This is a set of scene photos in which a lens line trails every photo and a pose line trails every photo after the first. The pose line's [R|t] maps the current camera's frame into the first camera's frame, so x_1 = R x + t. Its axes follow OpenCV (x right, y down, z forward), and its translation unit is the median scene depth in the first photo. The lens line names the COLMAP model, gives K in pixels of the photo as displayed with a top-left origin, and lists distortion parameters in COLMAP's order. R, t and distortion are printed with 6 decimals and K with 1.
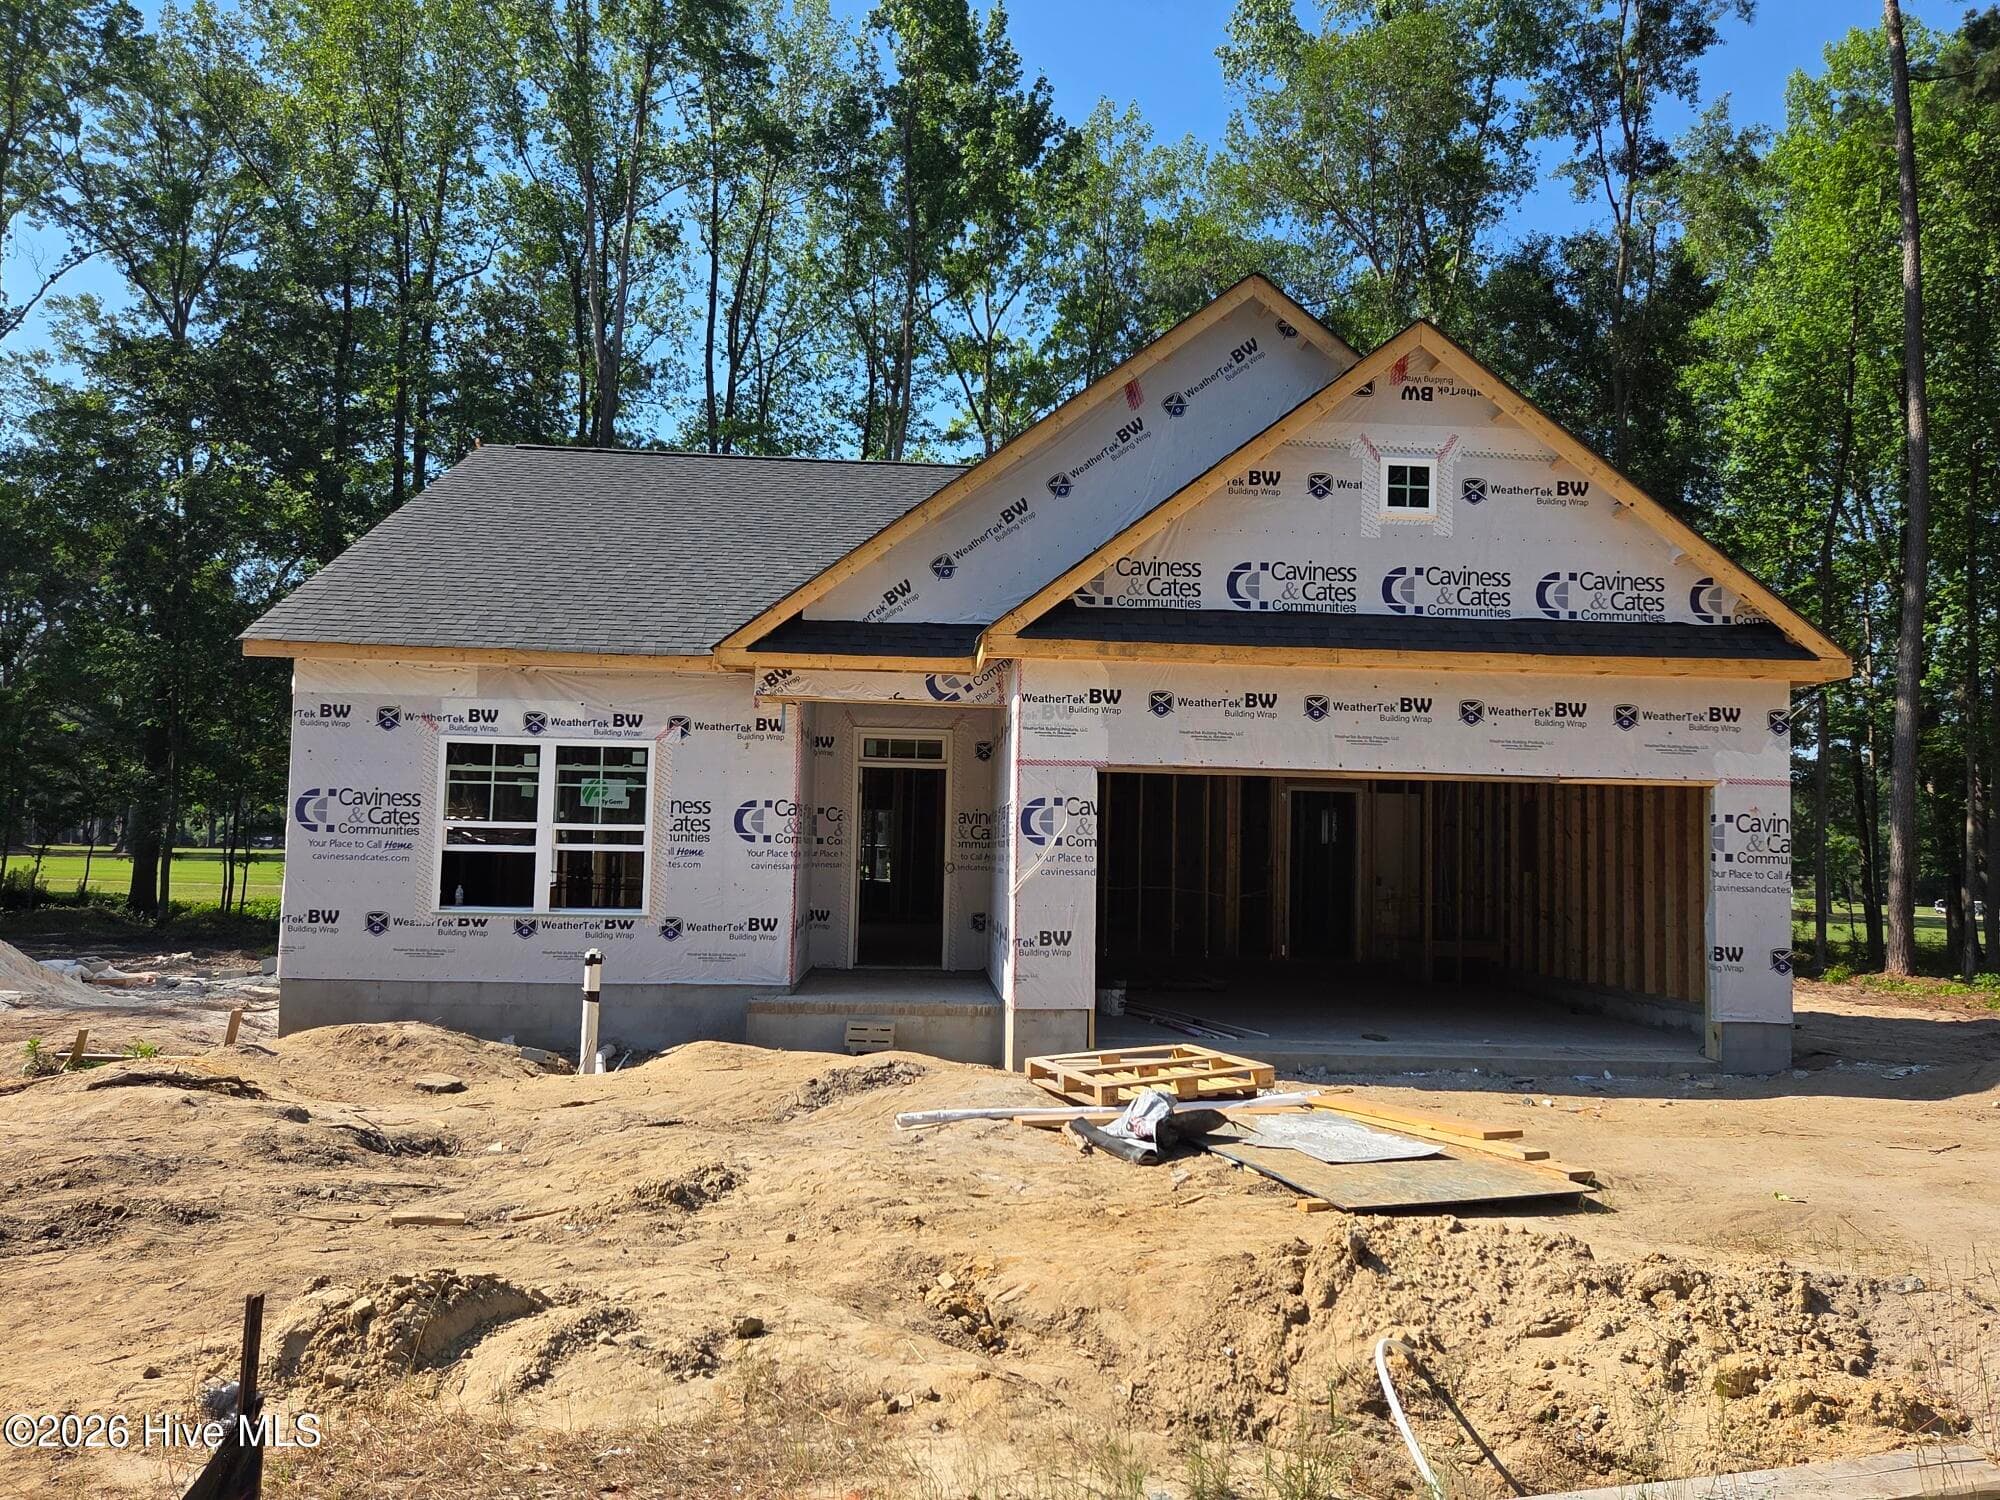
lens RADIAL K [[1573.4, 0, 1014.4], [0, 1573.4, 750.6], [0, 0, 1]] dist [0.065465, -0.002130]
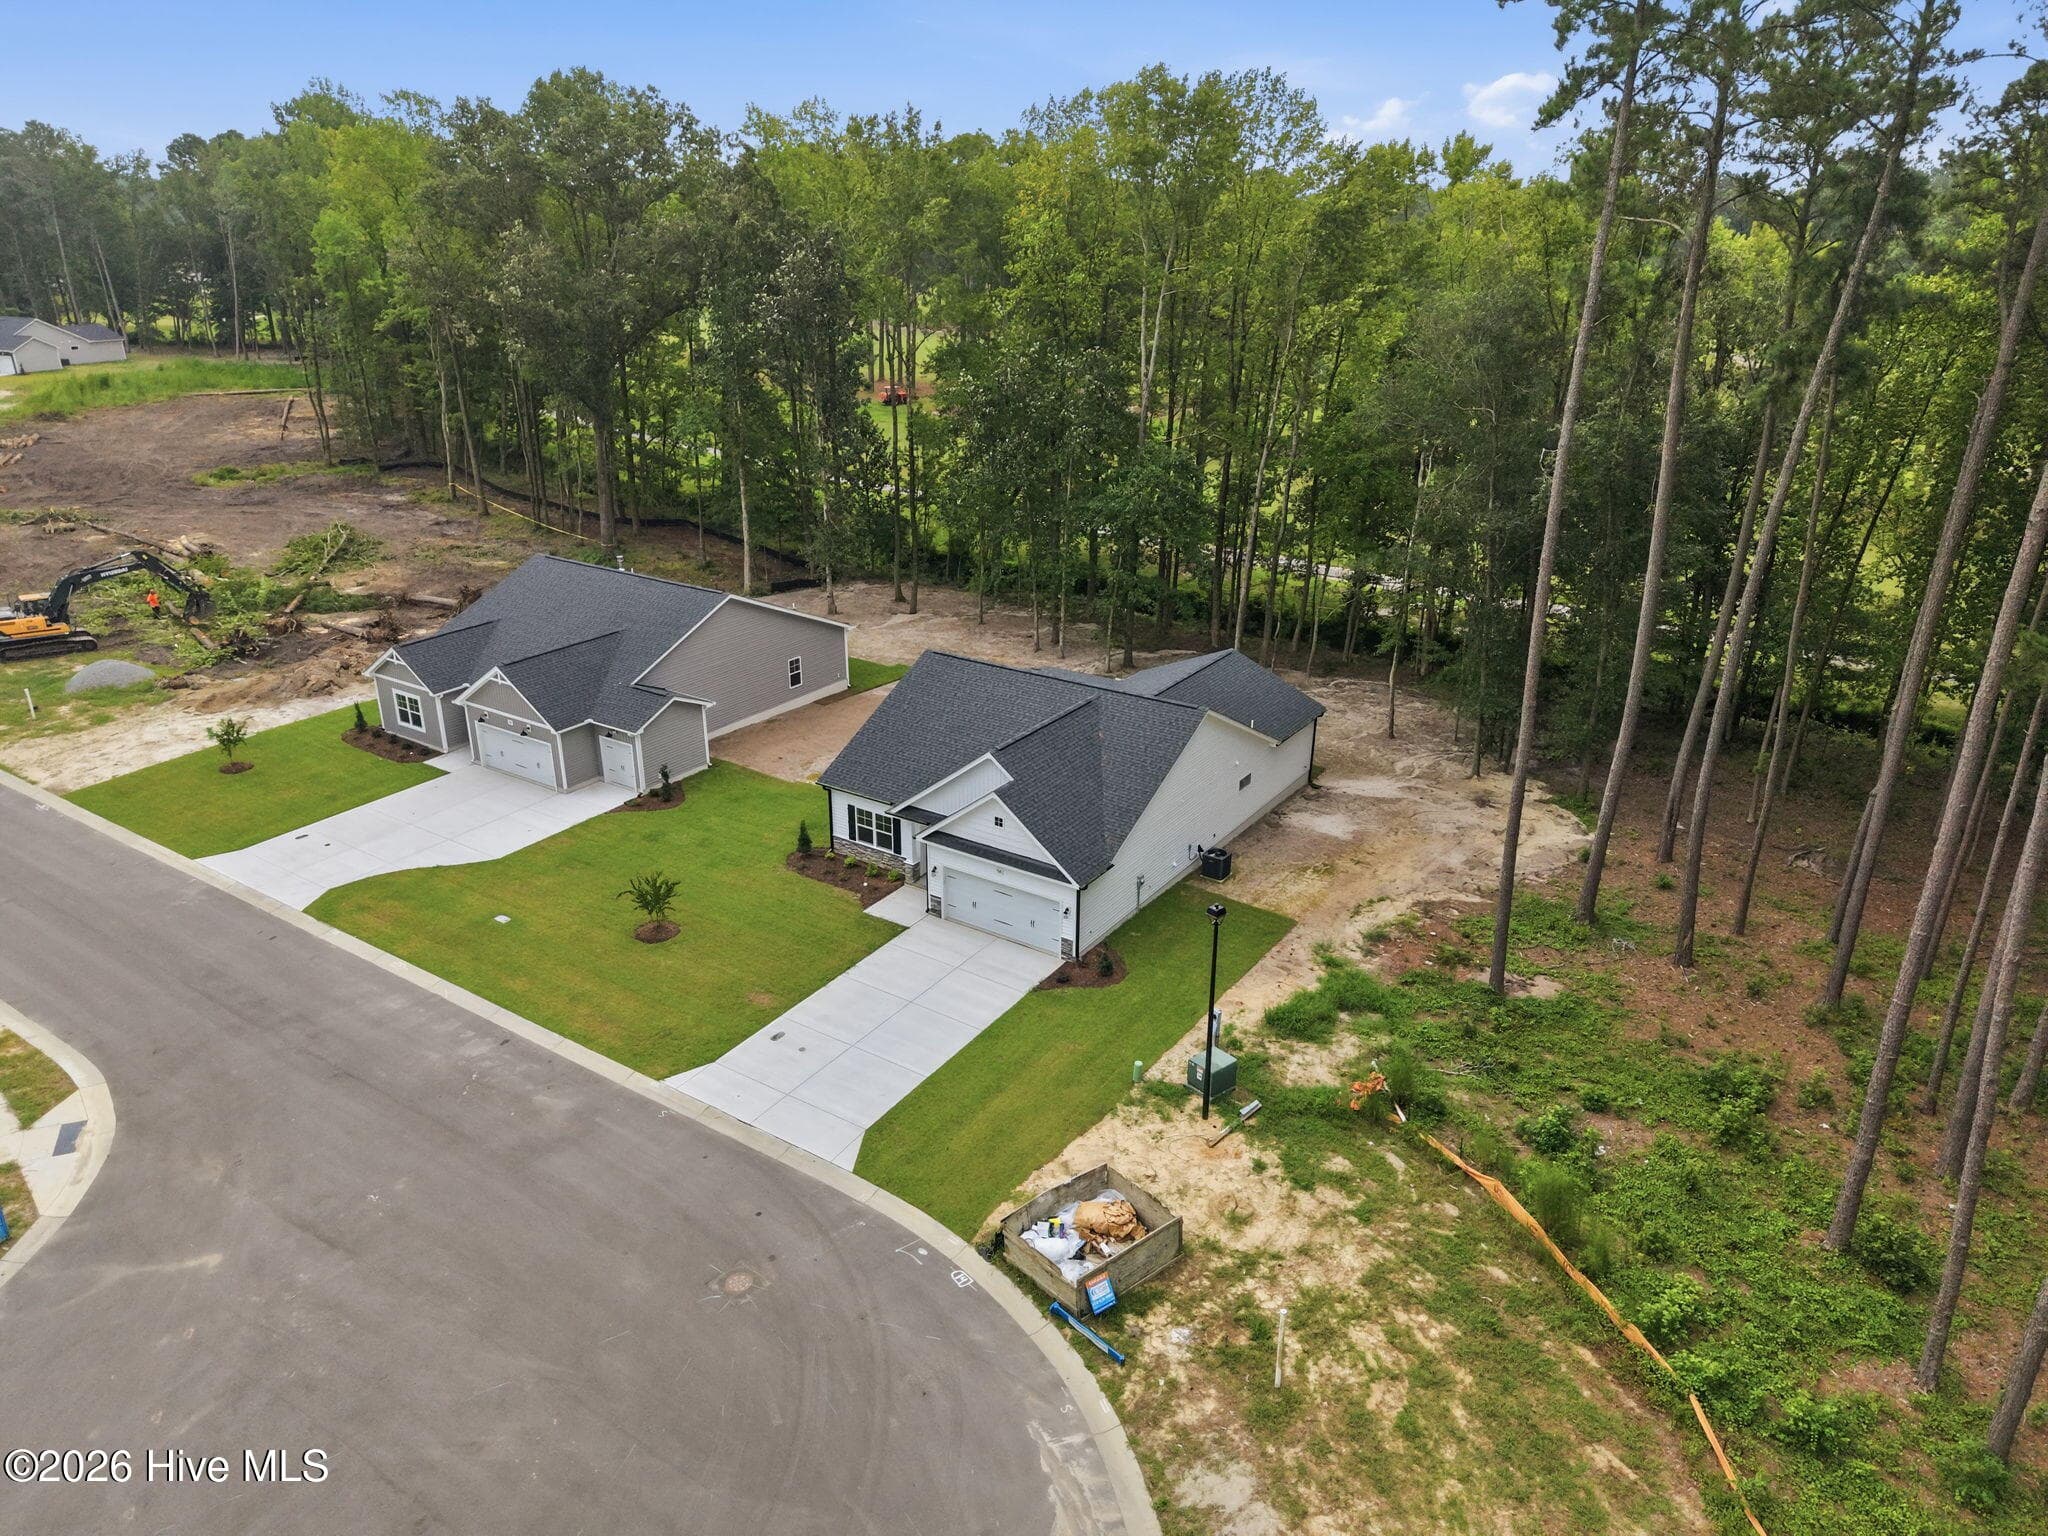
lens RADIAL K [[1378.9, 0, 1020.9], [0, 1378.9, 763.2], [0, 0, 1]] dist [0.025157, -0.023699]
pose [[0.791670, 0.212493, -0.572805, 0.629105], [0.055528, 0.908659, 0.413829, -0.485342], [0.608420, -0.359423, 0.707559, -0.402964]]
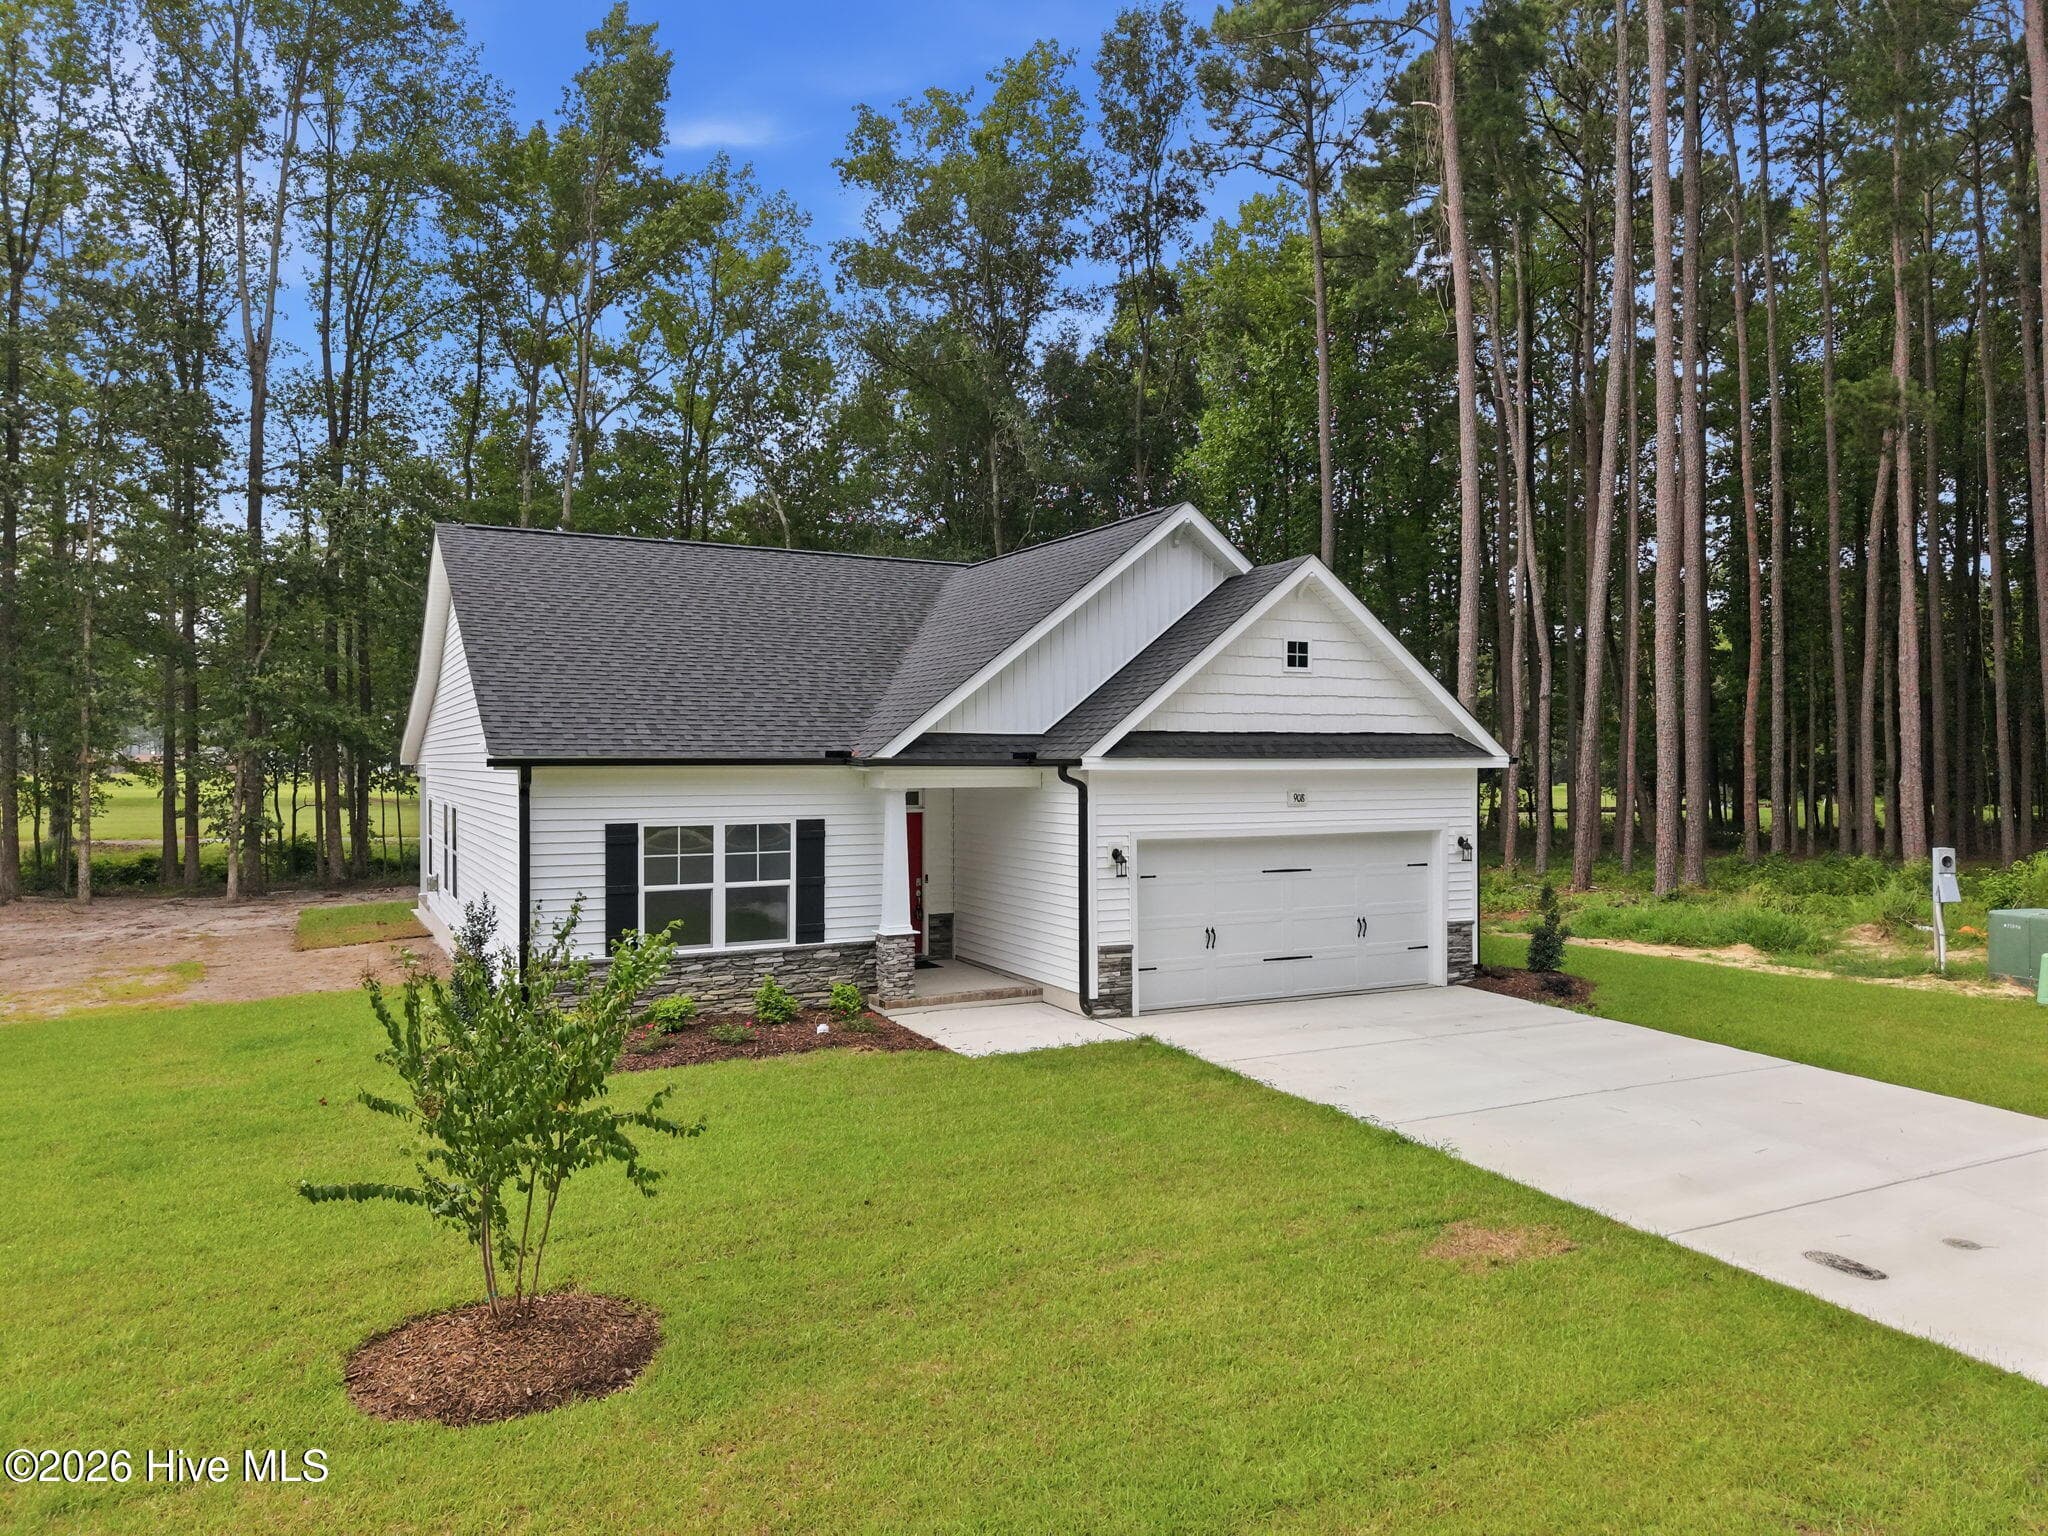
lens RADIAL K [[1378.2, 0, 1024.9], [0, 1378.2, 760.9], [0, 0, 1]] dist [0.103356, -0.158908]
pose [[0.917404, -0.023220, 0.397279, -0.151182], [-0.005956, 0.997383, 0.072049, -0.041691], [-0.397913, -0.068464, 0.914865, -0.051428]]
